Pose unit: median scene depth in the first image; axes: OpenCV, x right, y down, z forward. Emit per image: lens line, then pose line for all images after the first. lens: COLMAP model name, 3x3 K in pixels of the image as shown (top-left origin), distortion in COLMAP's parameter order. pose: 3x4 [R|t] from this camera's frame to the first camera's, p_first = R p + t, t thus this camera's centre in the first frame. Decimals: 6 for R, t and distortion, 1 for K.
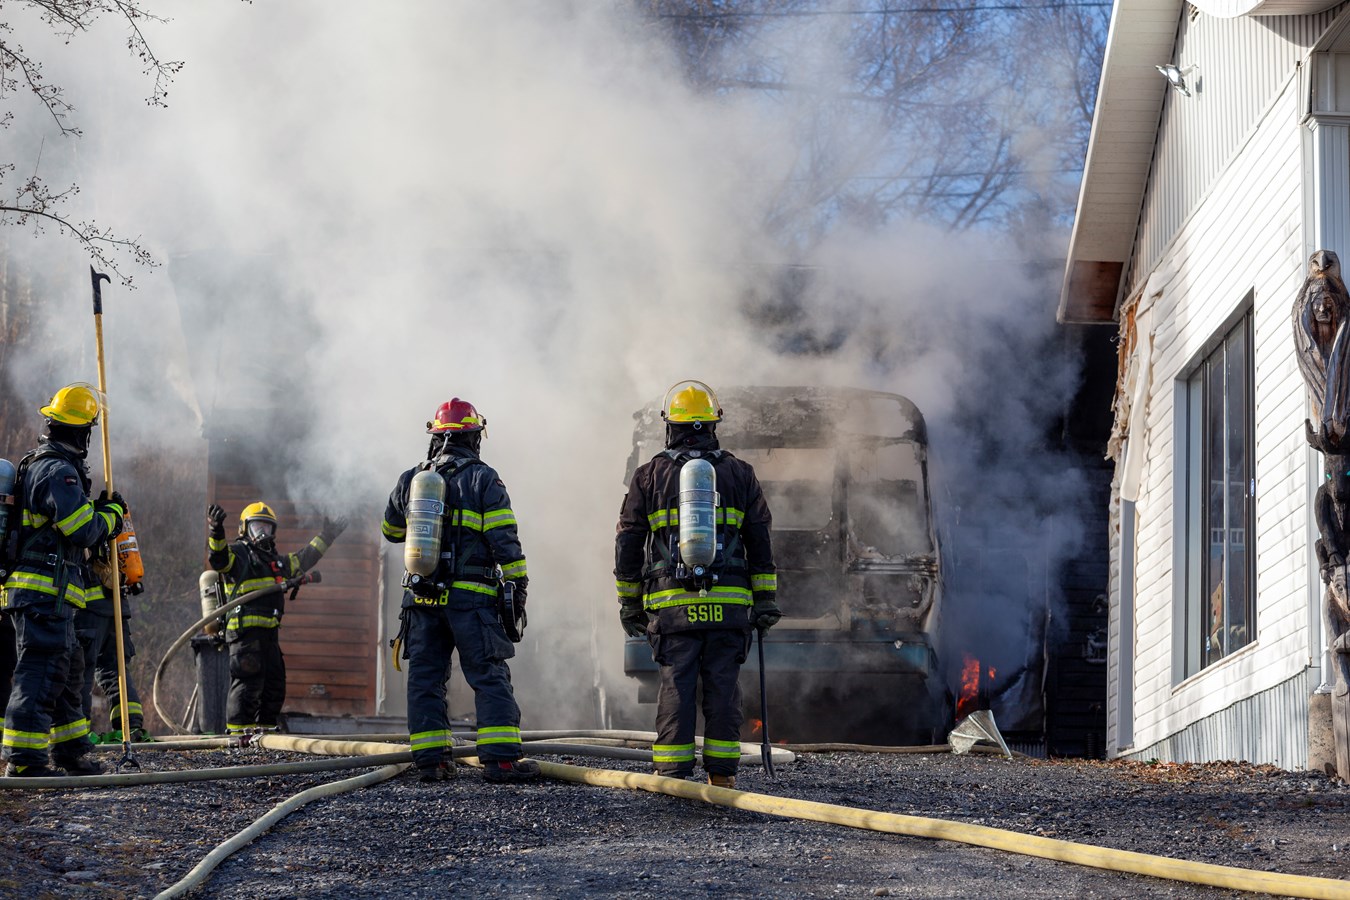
lens RADIAL K [[4298.6, 0, 675.0], [0, 4298.6, 450.0], [0, 0, 1]] dist [-0.083537, -0.265384]
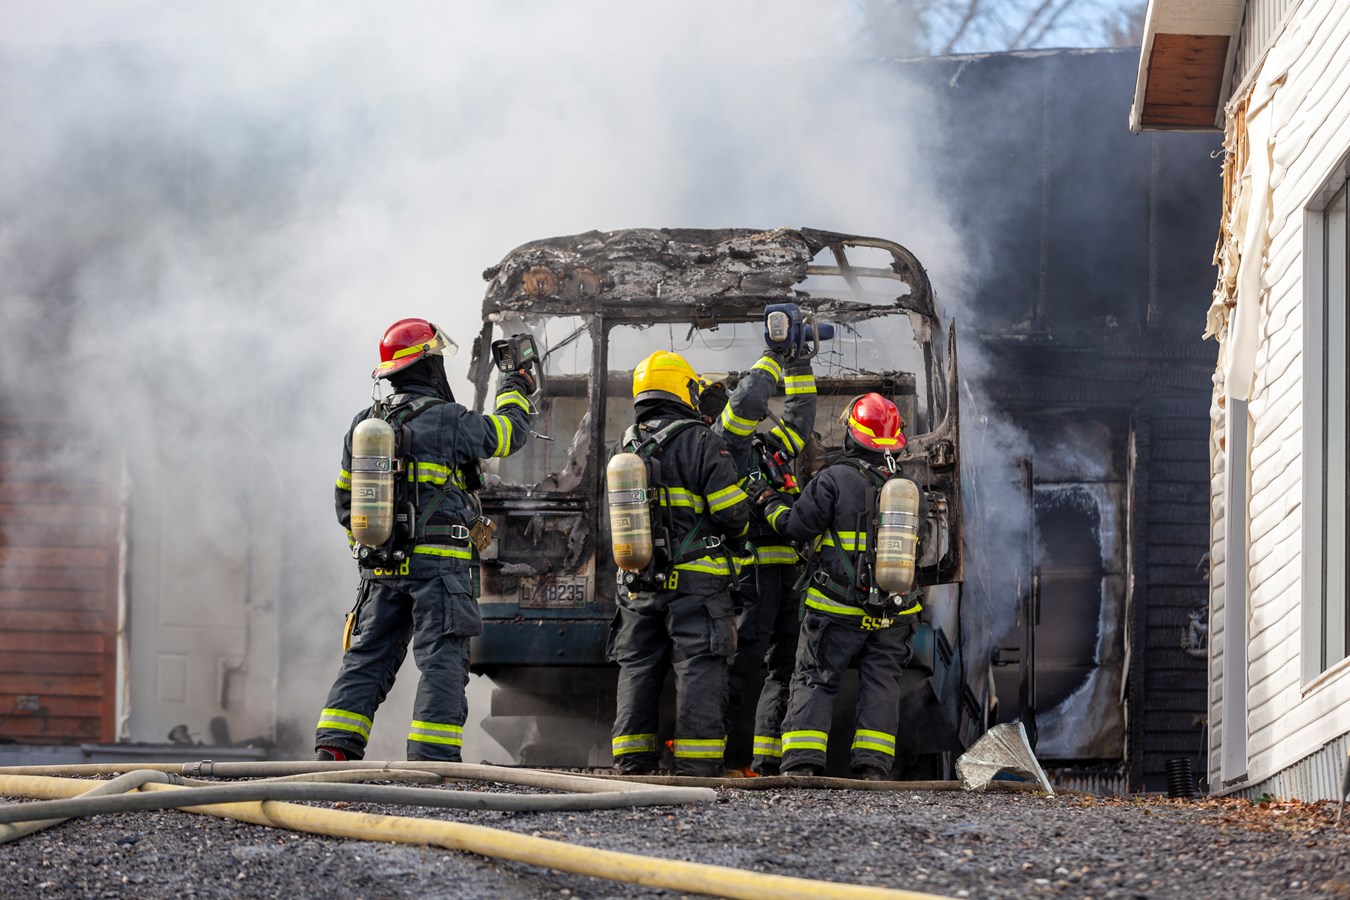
lens RADIAL K [[6170.0, 0, 675.0], [0, 6170.0, 450.0], [0, 0, 1]] dist [-0.162524, 1.545362]
pose [[0.999959, -0.005744, 0.006986, 0.016575], [0.005649, 0.999893, 0.013492, 0.007463], [-0.007063, -0.013452, 0.999885, 0.080940]]
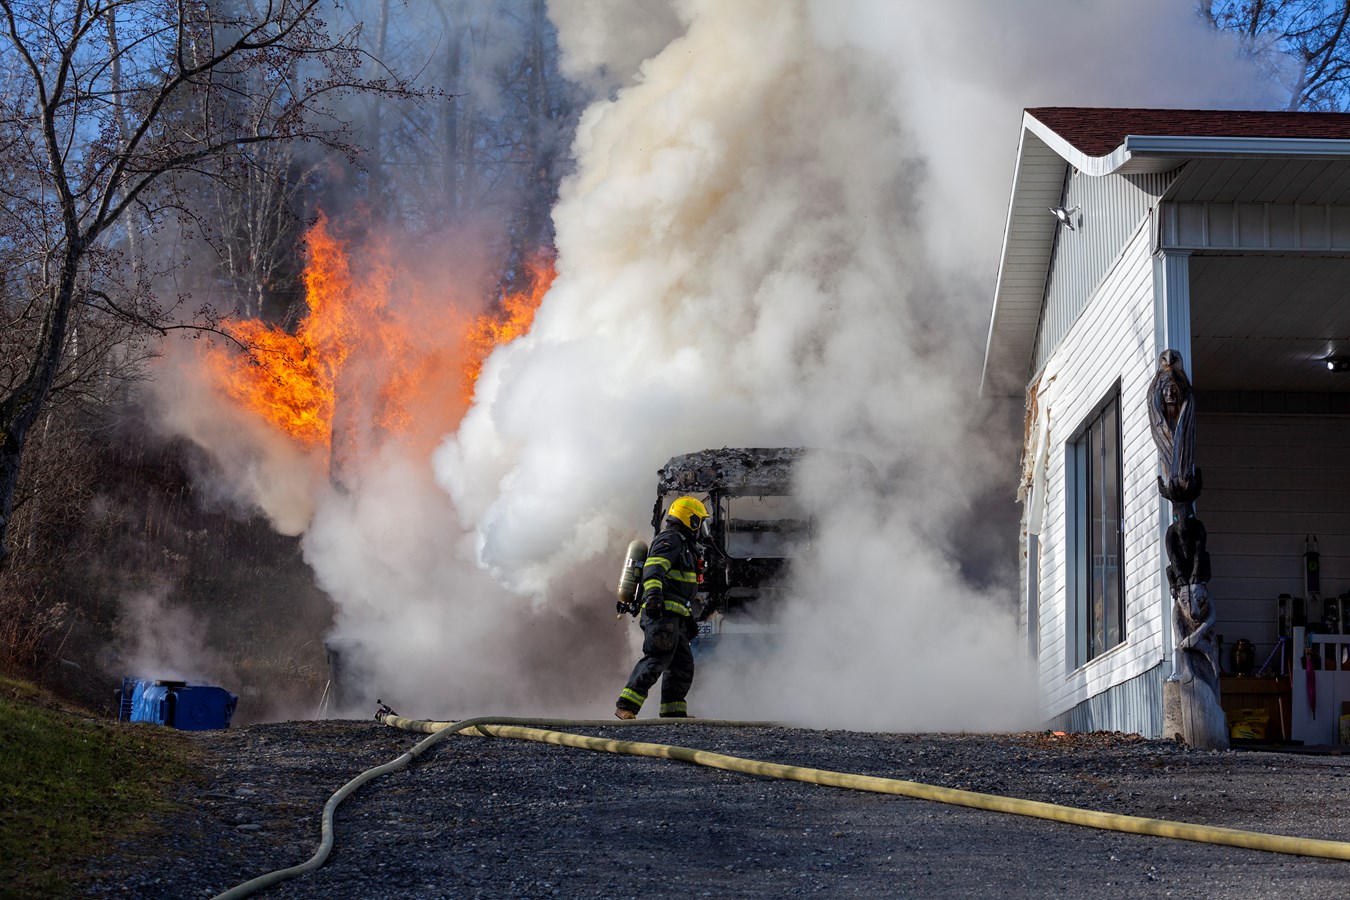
lens RADIAL K [[3344.2, 0, 675.0], [0, 3344.2, 450.0], [0, 0, 1]] dist [-0.056872, -0.030293]
pose [[0.999919, -0.010715, -0.006845, 0.003047], [0.010640, 0.999884, -0.010917, -0.004737], [0.006961, 0.010843, 0.999917, -0.037010]]
